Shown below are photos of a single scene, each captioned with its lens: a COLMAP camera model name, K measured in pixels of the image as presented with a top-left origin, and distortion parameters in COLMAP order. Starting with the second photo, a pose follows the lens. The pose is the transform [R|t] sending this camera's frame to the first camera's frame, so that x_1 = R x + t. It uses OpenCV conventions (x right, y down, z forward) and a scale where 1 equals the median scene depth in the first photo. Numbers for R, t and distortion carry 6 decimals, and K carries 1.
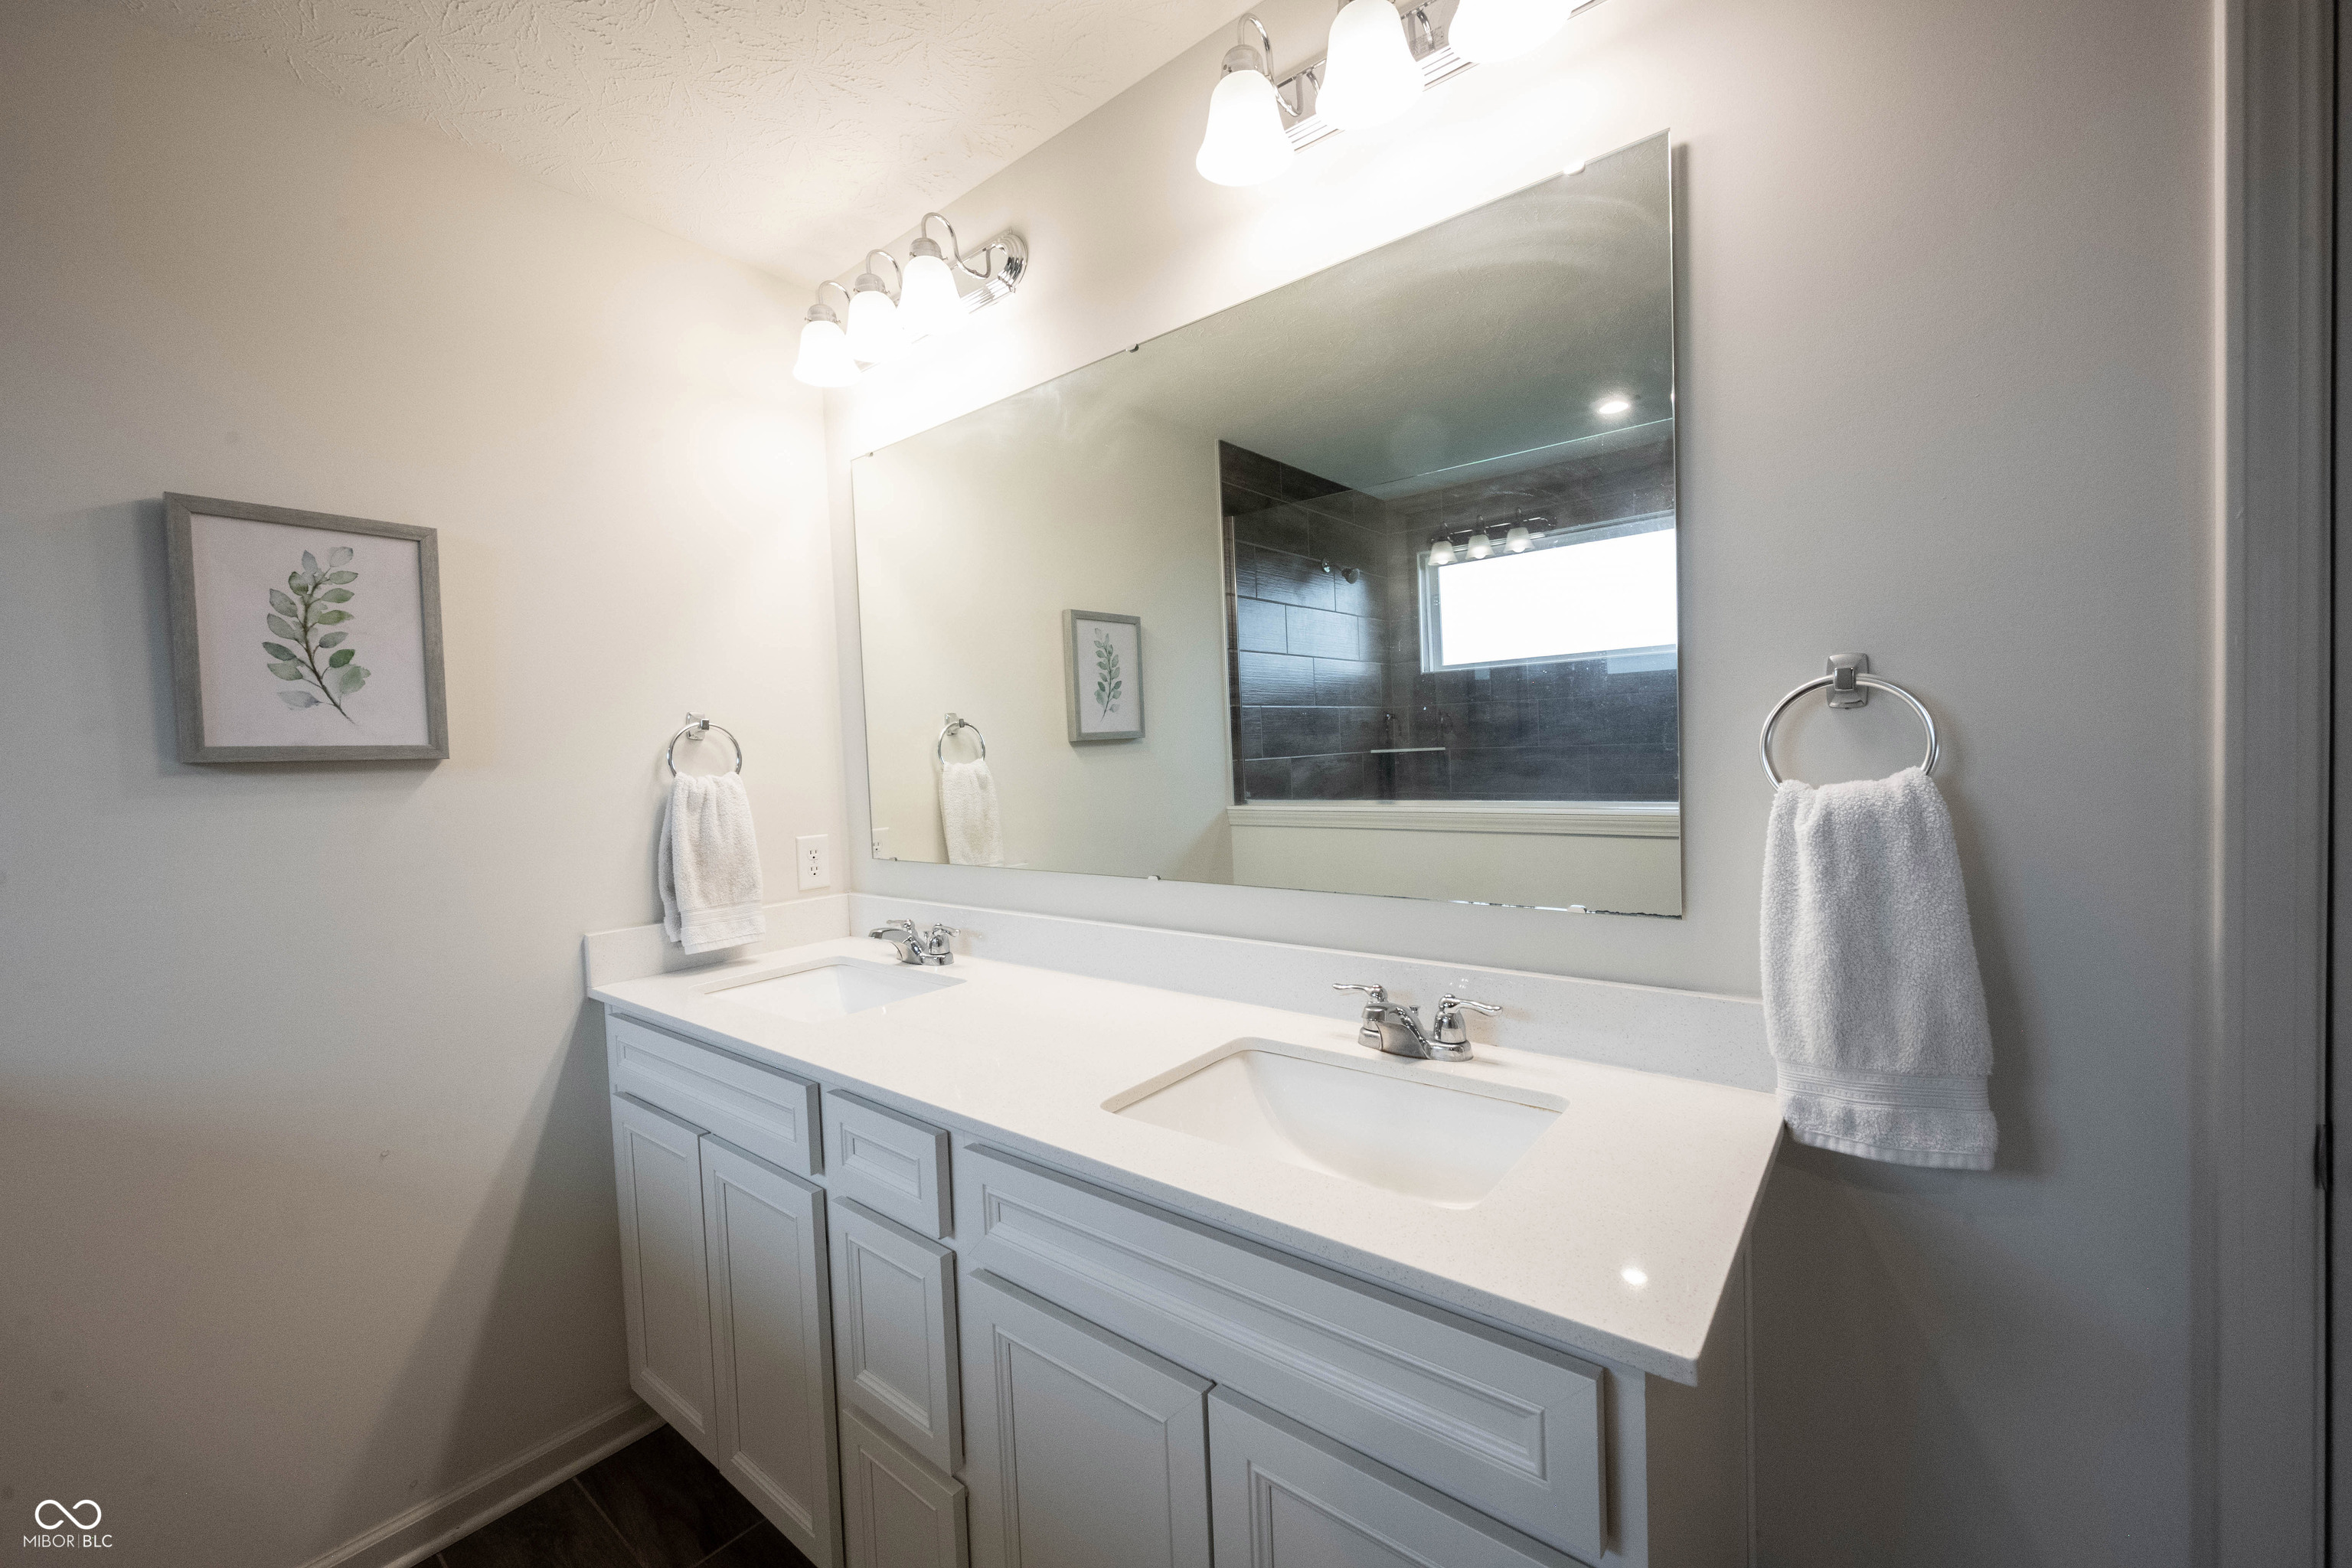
lens RADIAL K [[929.3, 0, 1176.0], [0, 929.3, 784.0], [0, 0, 1]] dist [0.000294, 0.000211]
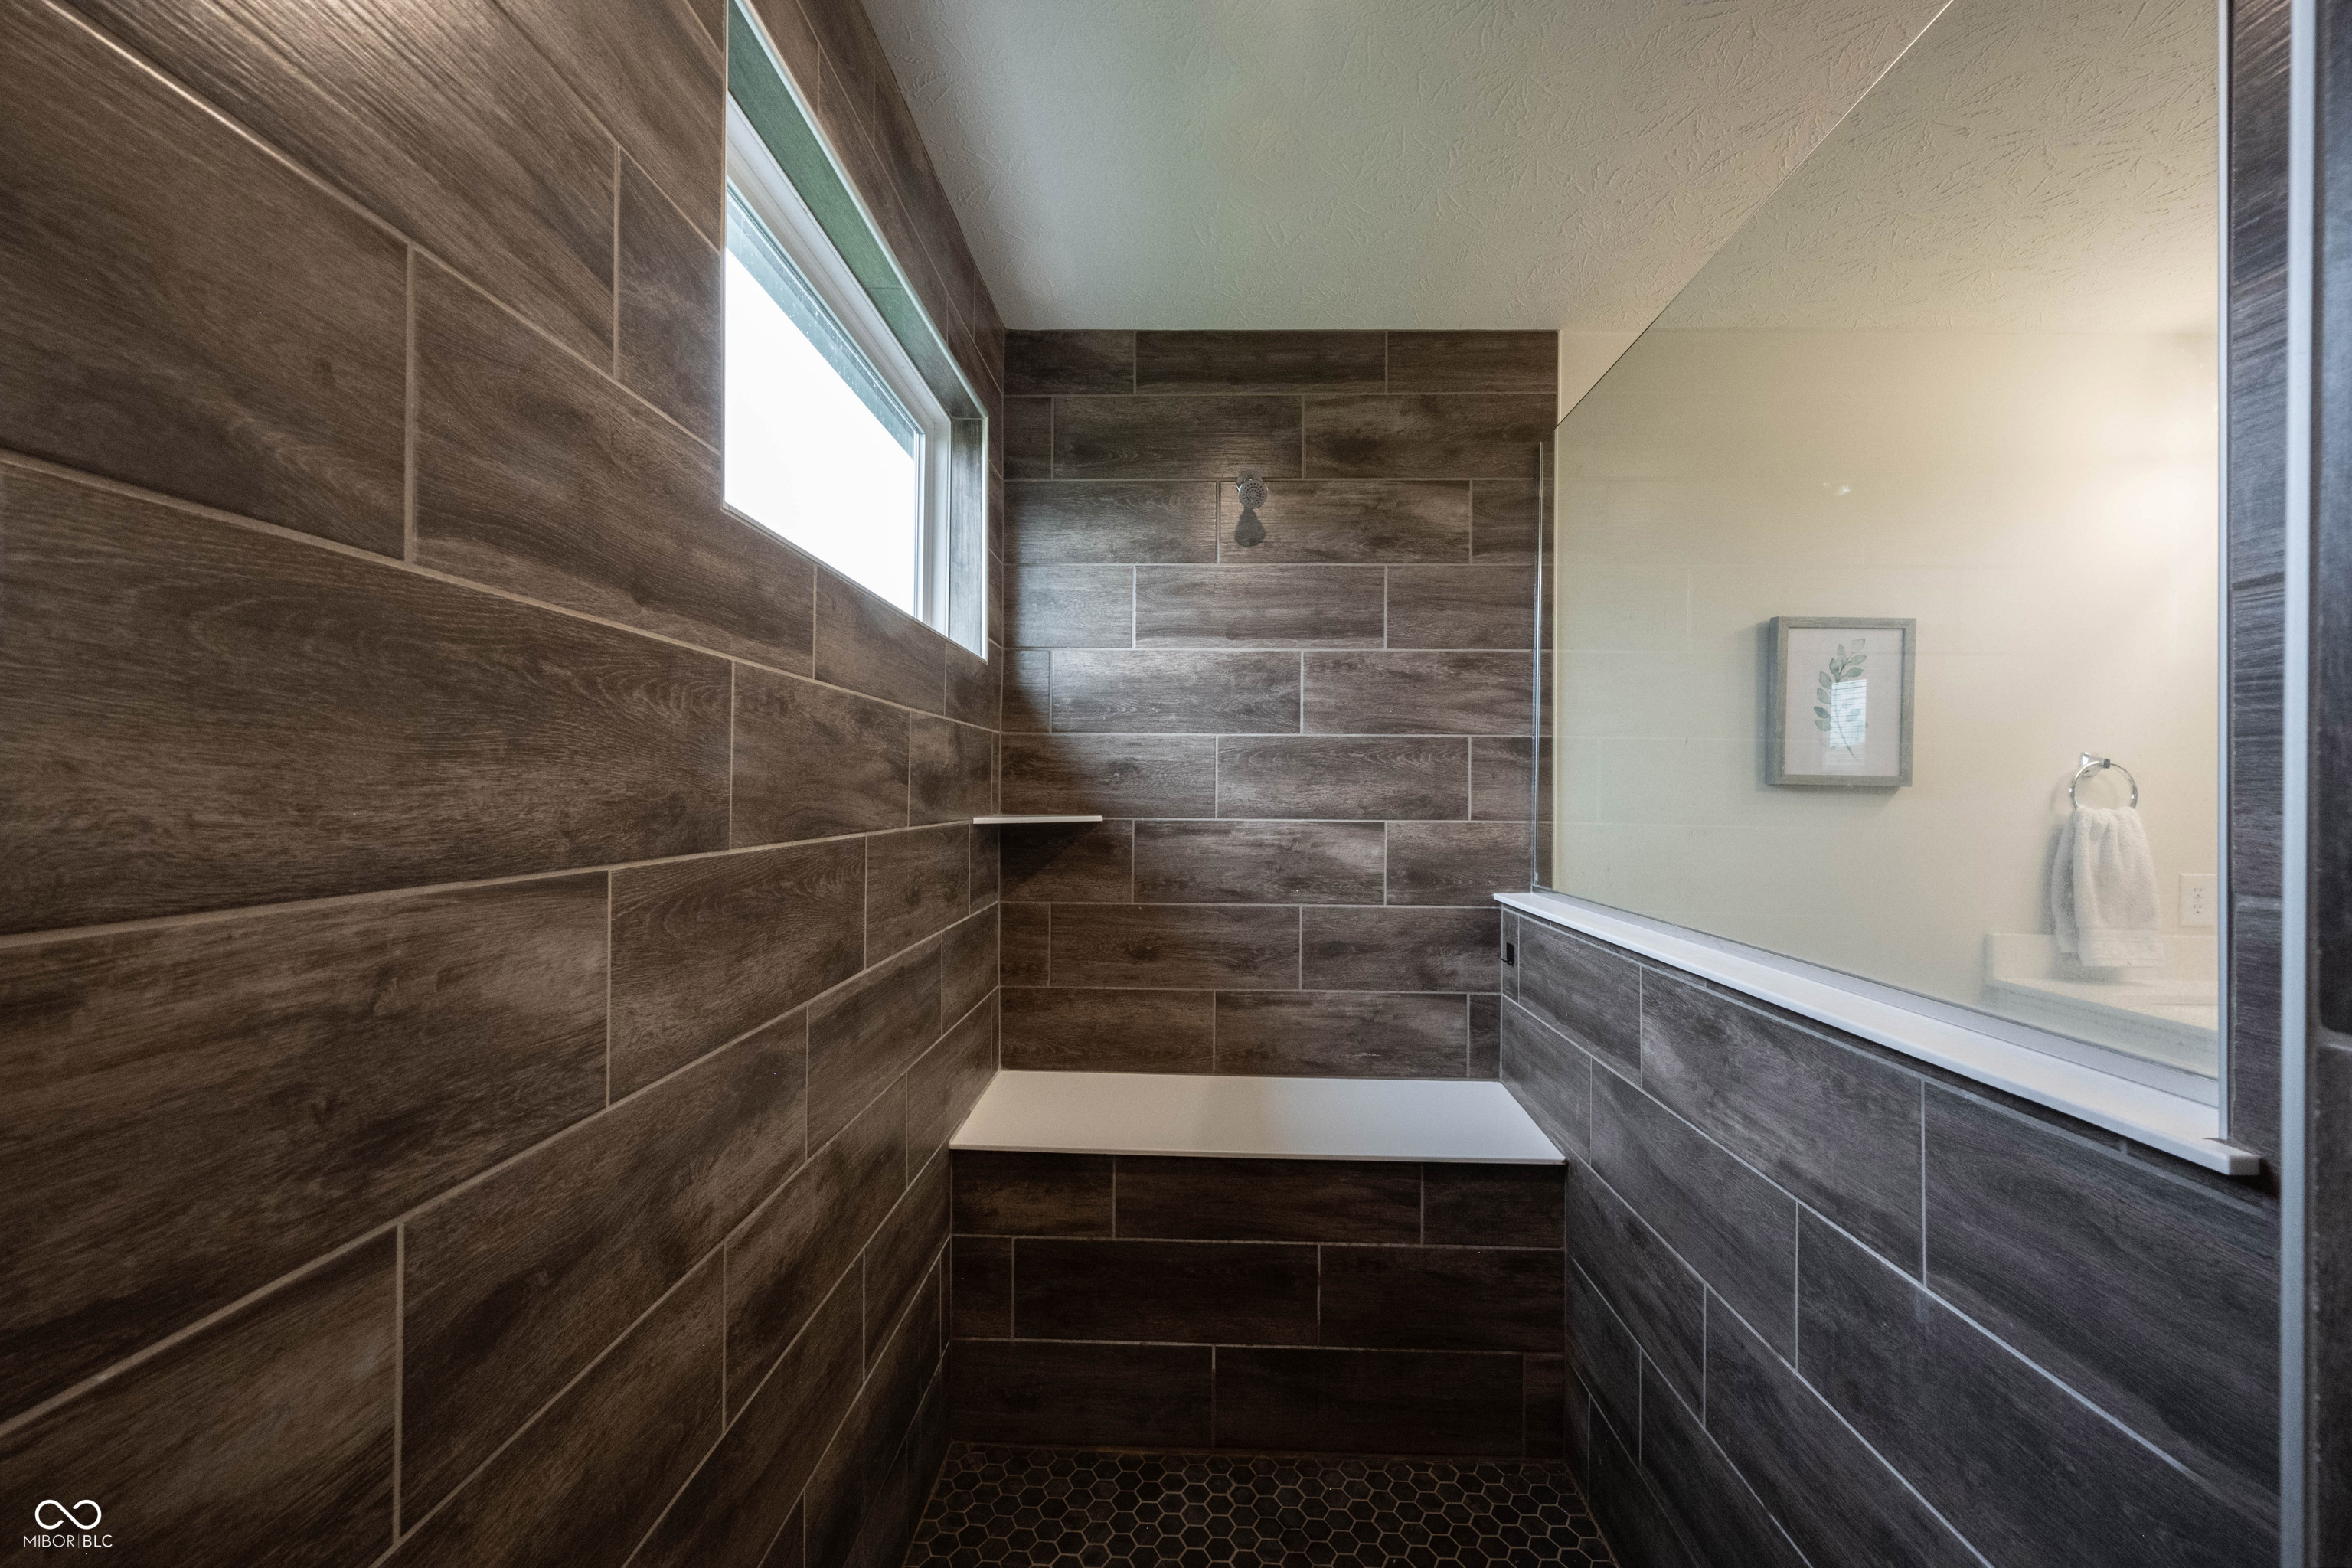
lens RADIAL K [[929.3, 0, 1176.0], [0, 929.3, 784.0], [0, 0, 1]] dist [0.000294, 0.000211]
pose [[0.602168, 0.039299, -0.797402, -0.345152], [-0.061123, 0.998126, 0.003034, 0.030502], [0.796026, 0.046913, 0.603441, -0.668827]]
